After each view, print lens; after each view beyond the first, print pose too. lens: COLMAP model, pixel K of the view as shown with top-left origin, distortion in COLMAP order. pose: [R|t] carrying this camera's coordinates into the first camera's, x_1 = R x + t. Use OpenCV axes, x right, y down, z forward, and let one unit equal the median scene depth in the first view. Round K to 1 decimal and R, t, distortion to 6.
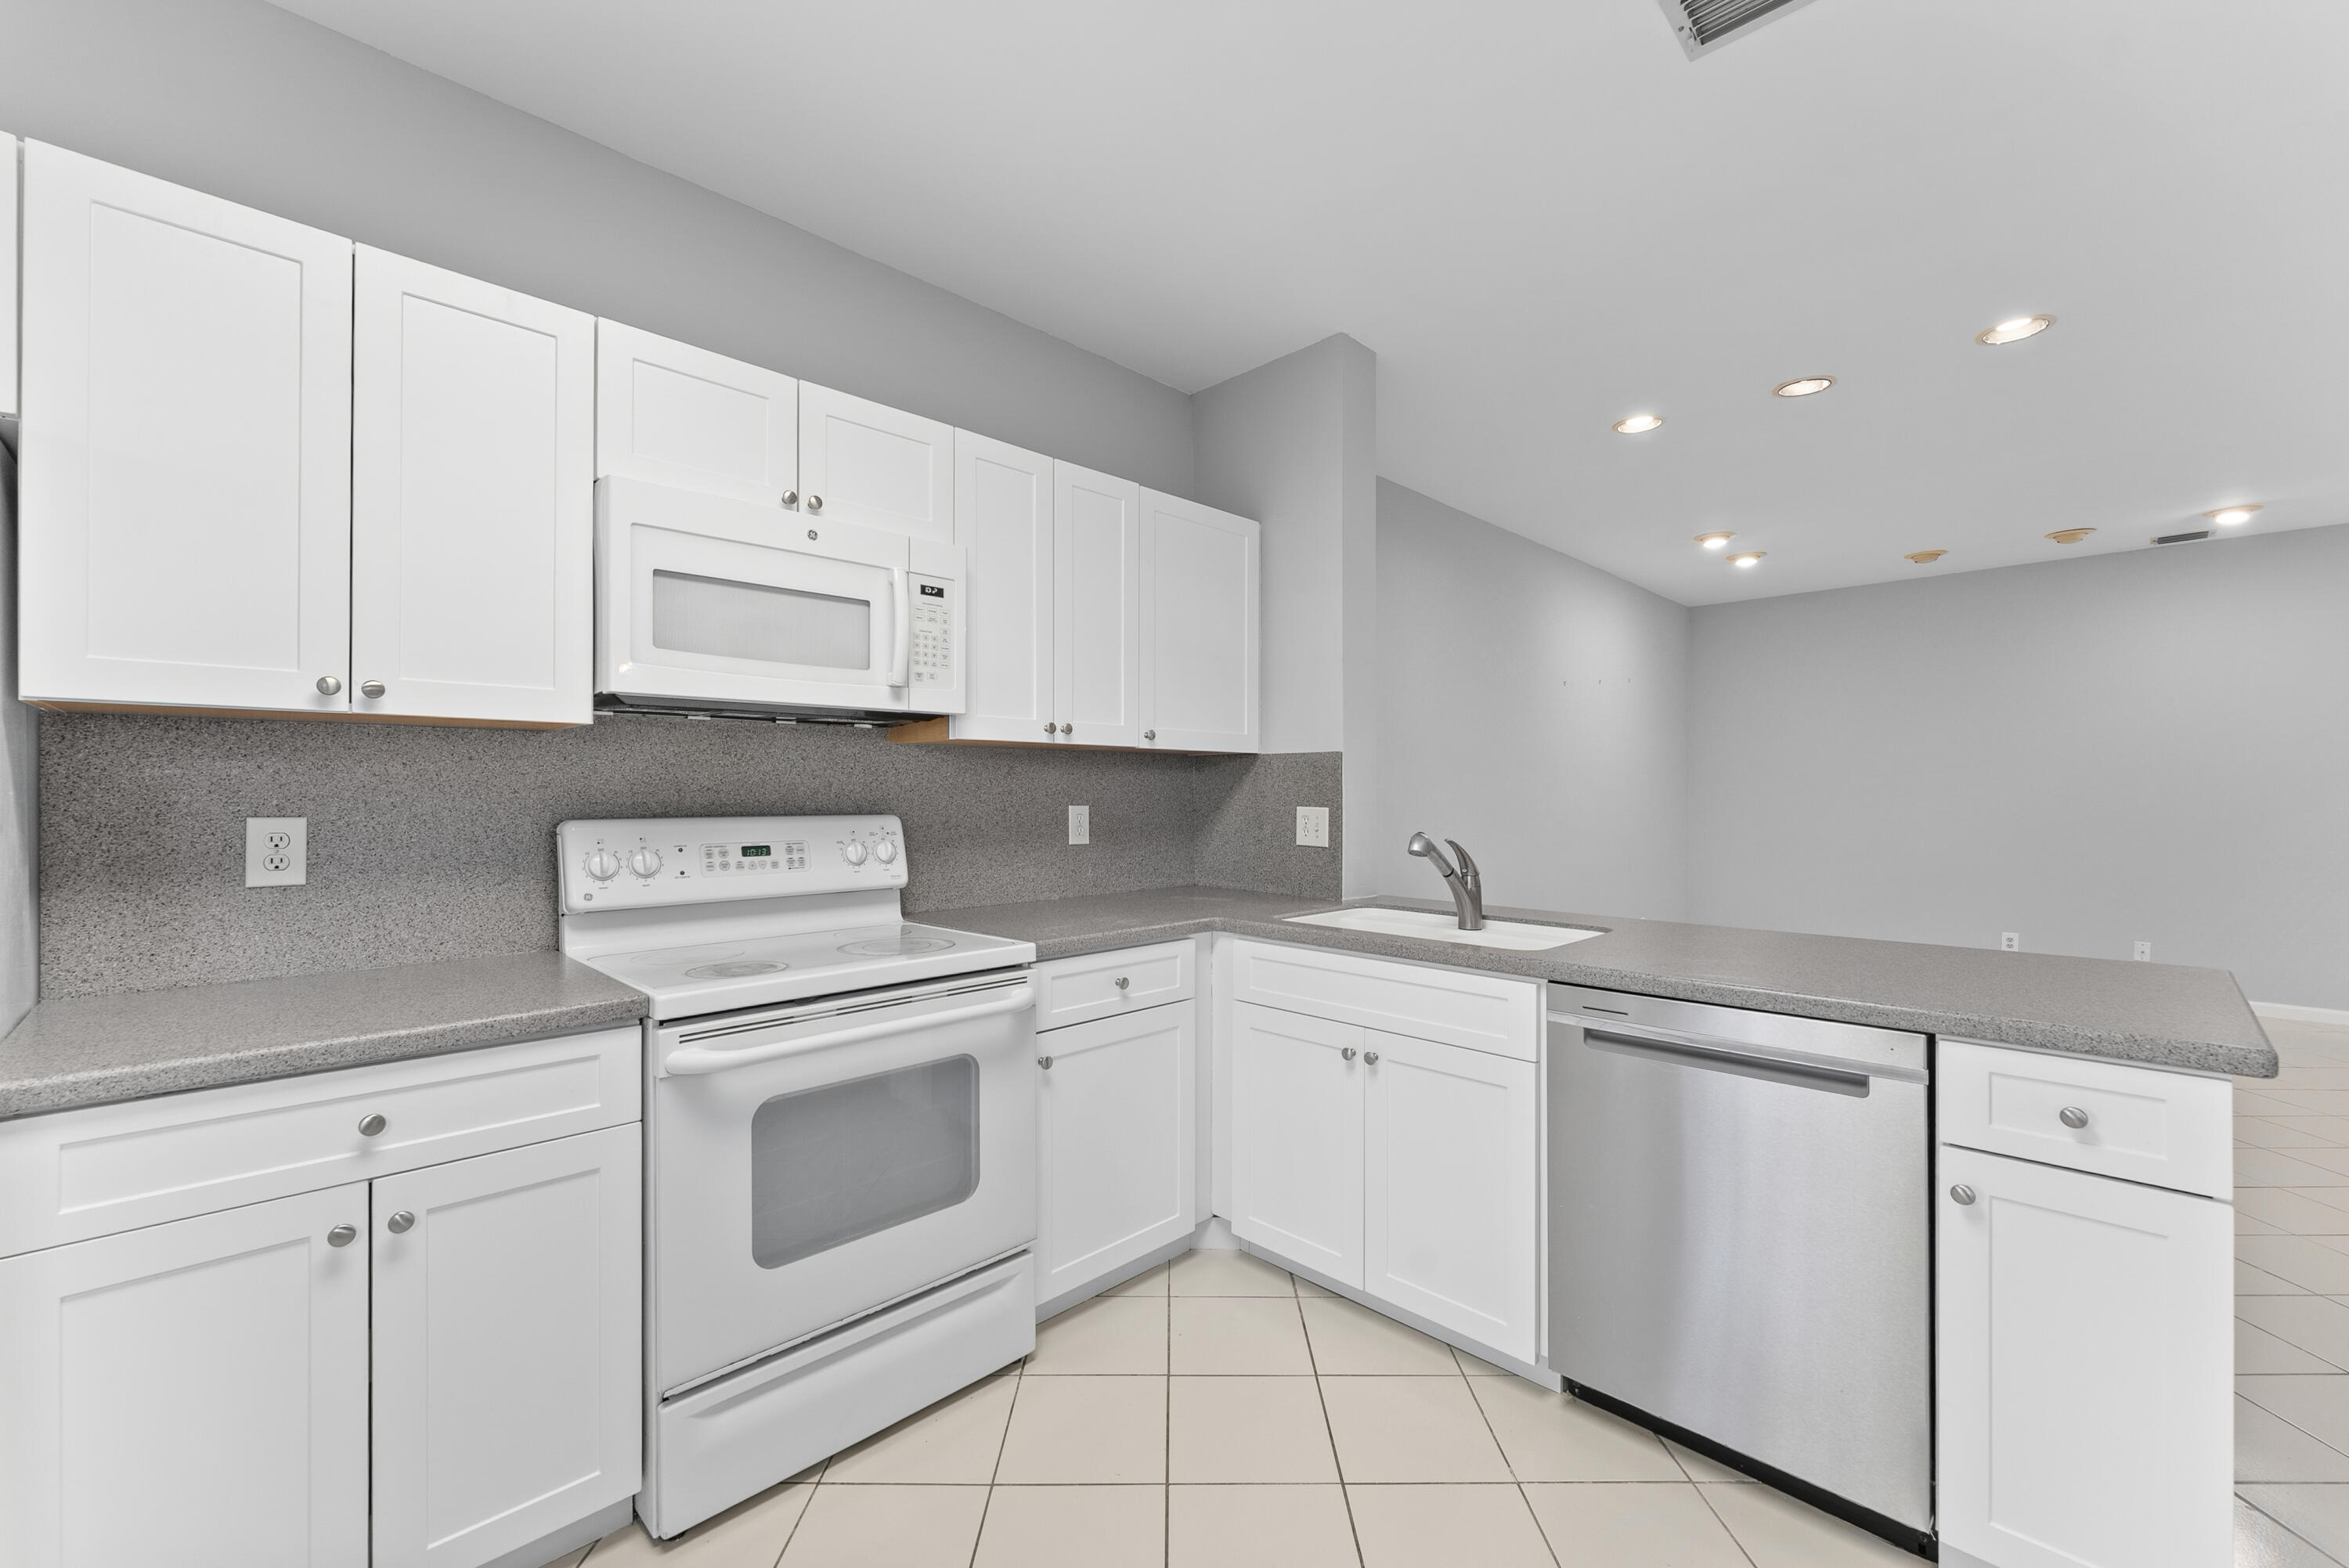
lens RADIAL K [[940.0, 0, 1177.7], [0, 940.0, 796.8], [0, 0, 1]] dist [-0.000146, -0.001504]
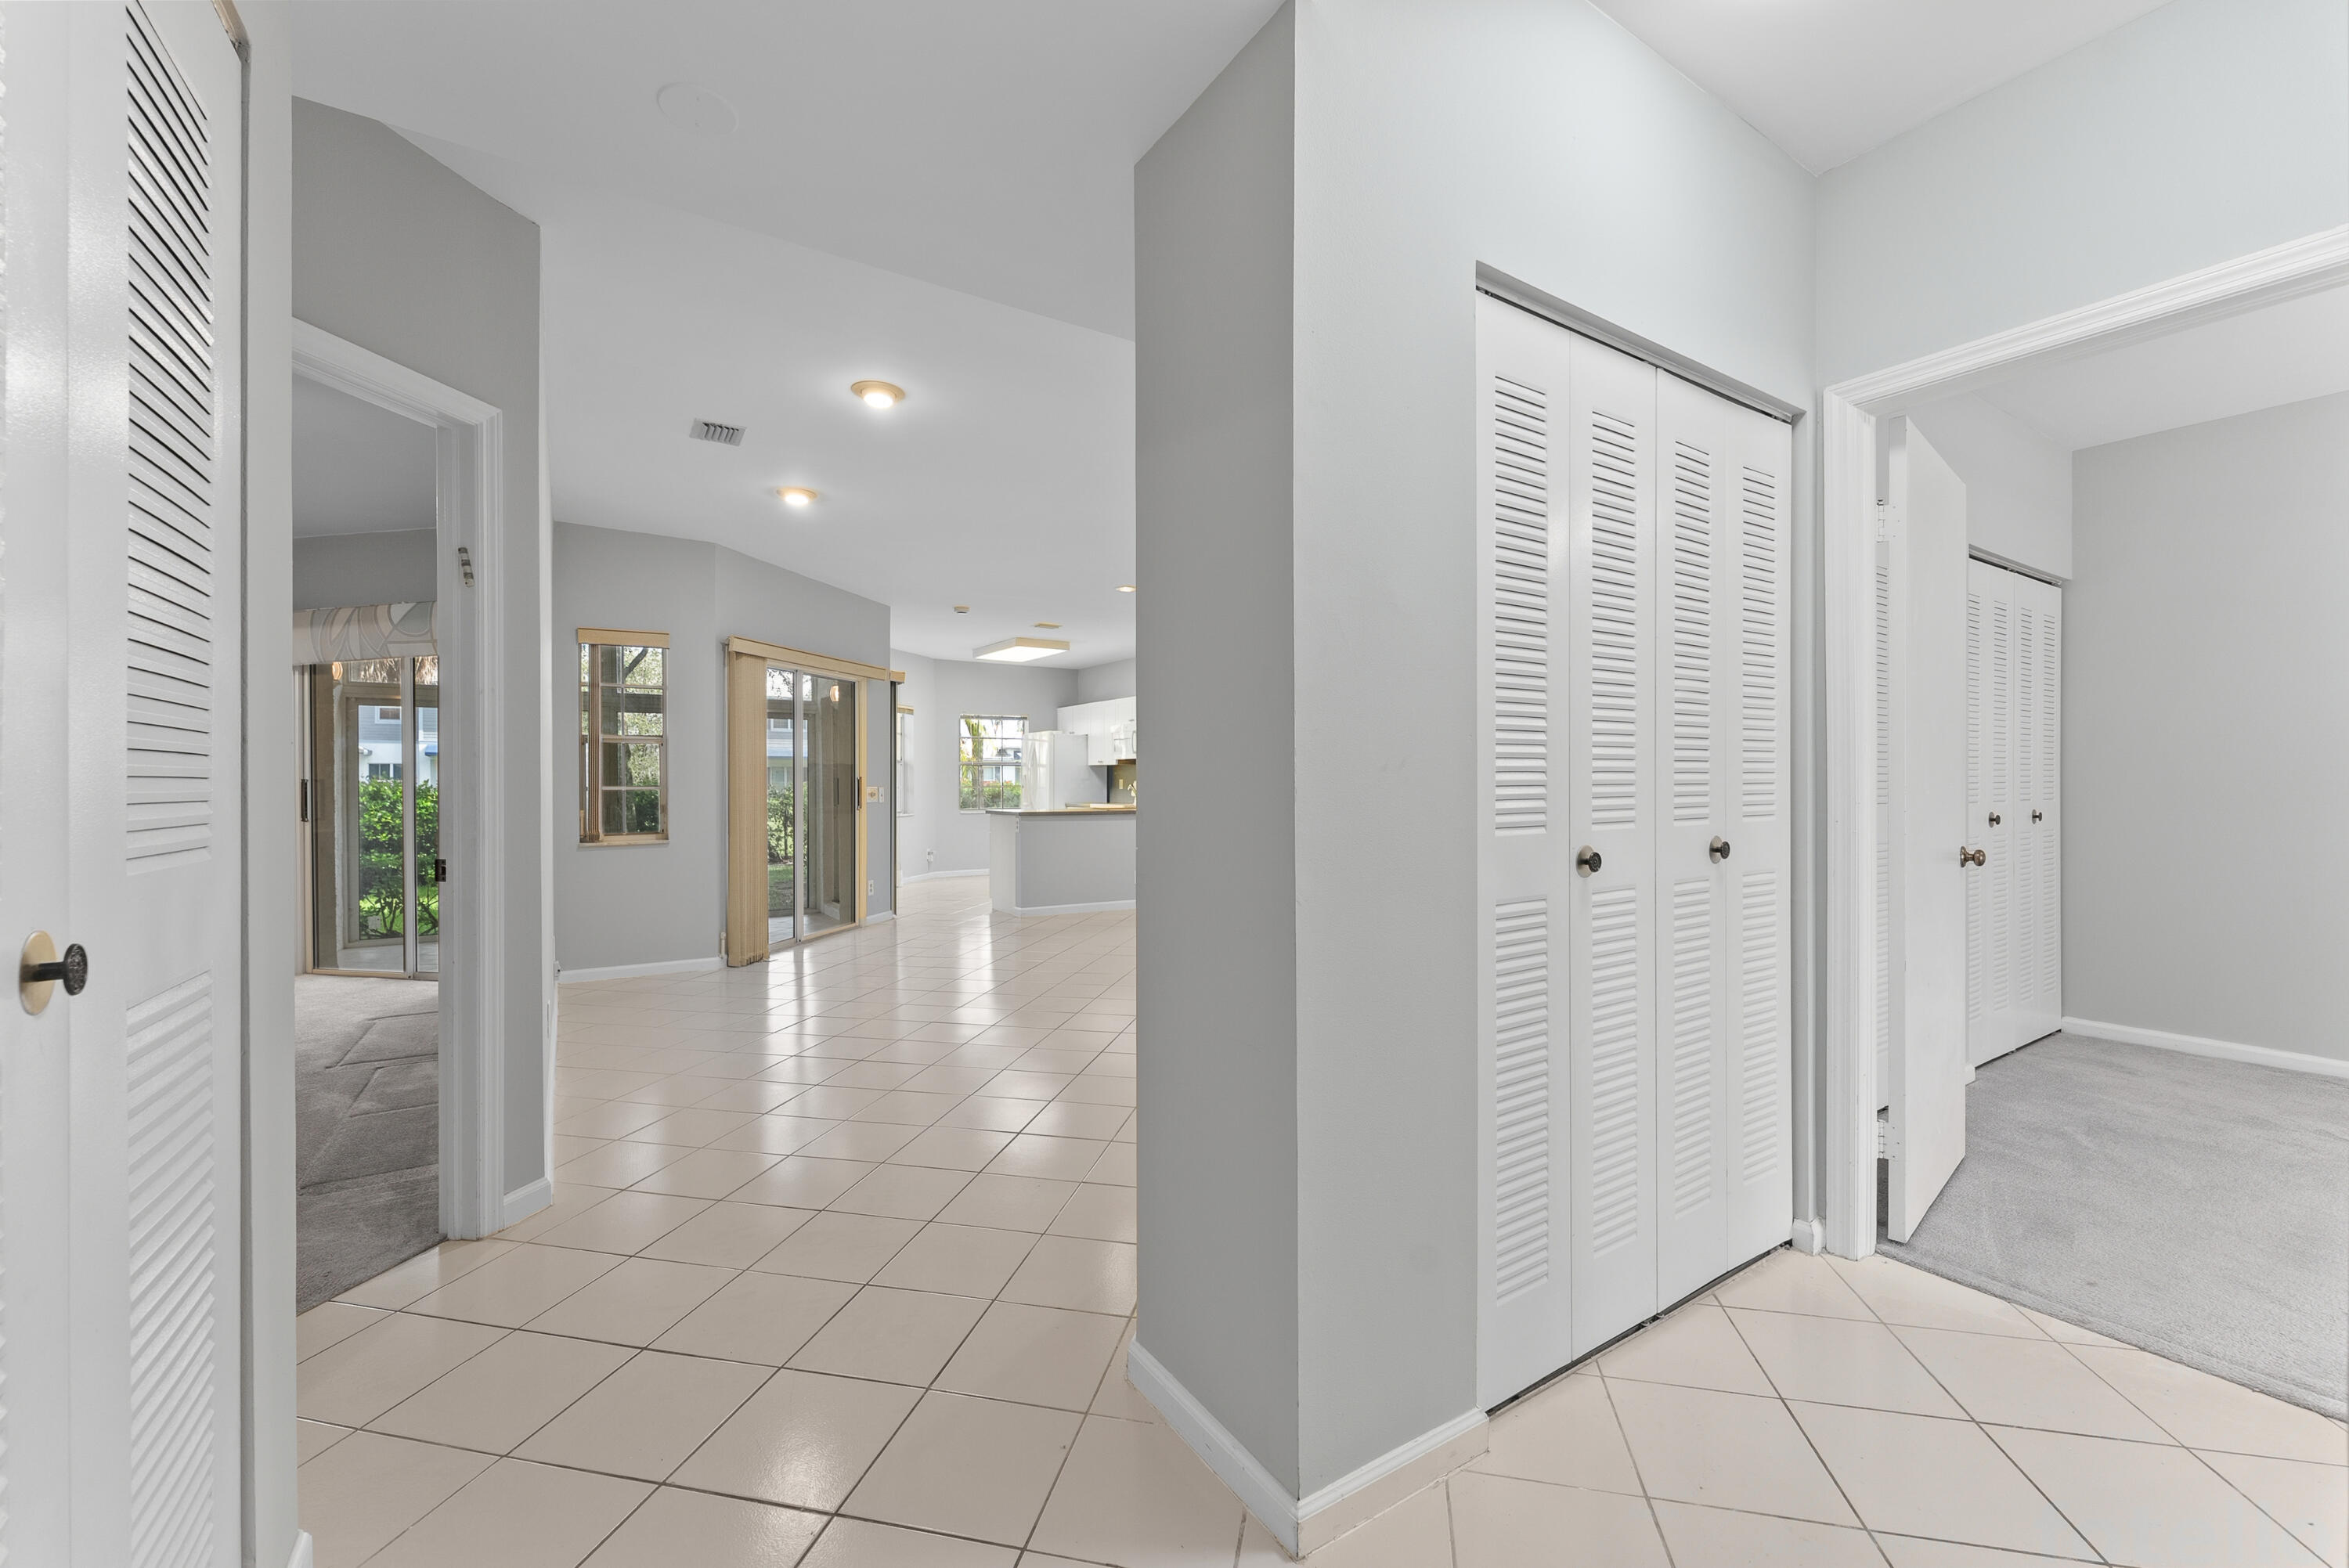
lens RADIAL K [[940.0, 0, 1184.4], [0, 940.0, 791.5], [0, 0, 1]] dist [-0.000146, -0.001504]
pose [[-0.200805, 0.008727, -0.979592, 3.873645], [-0.004555, 0.999941, 0.009842, 0.027429], [0.979621, 0.006438, -0.200753, 1.926630]]
